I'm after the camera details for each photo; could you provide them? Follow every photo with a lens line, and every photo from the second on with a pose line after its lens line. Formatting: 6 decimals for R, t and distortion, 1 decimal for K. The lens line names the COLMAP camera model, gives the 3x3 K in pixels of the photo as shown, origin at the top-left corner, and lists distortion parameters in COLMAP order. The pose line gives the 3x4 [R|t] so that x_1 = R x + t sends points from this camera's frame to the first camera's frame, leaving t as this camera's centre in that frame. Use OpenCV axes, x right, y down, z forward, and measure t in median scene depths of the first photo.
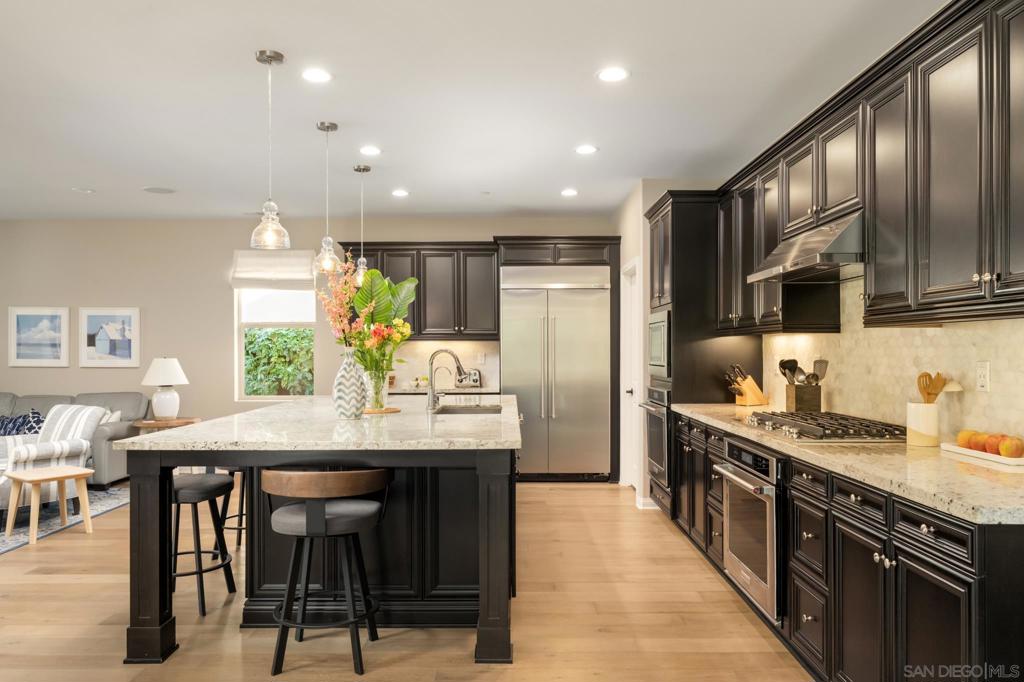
lens RADIAL K [[737.6, 0, 510.8], [0, 737.6, 345.0], [0, 0, 1]] dist [-0.044102, -0.001411]
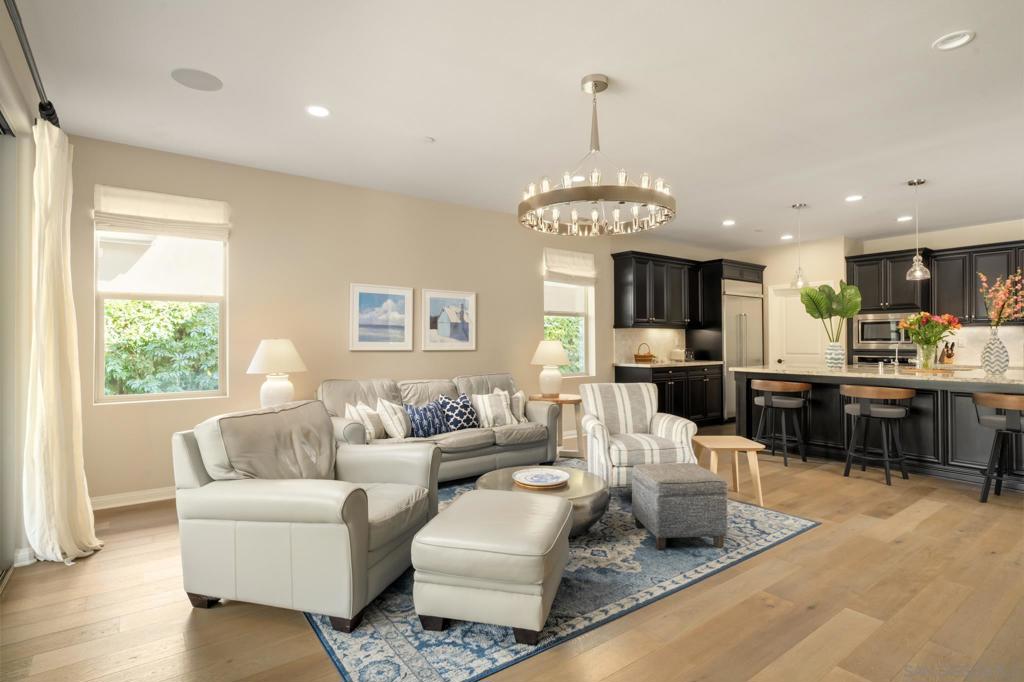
lens RADIAL K [[525.1, 0, 515.6], [0, 525.1, 338.0], [0, 0, 1]] dist [0.002772, 0.000526]
pose [[0.804483, 0.004229, 0.593960, -0.910155], [-0.004180, 0.999990, -0.001458, 0.014602], [-0.593960, -0.001310, 0.804493, 0.362699]]
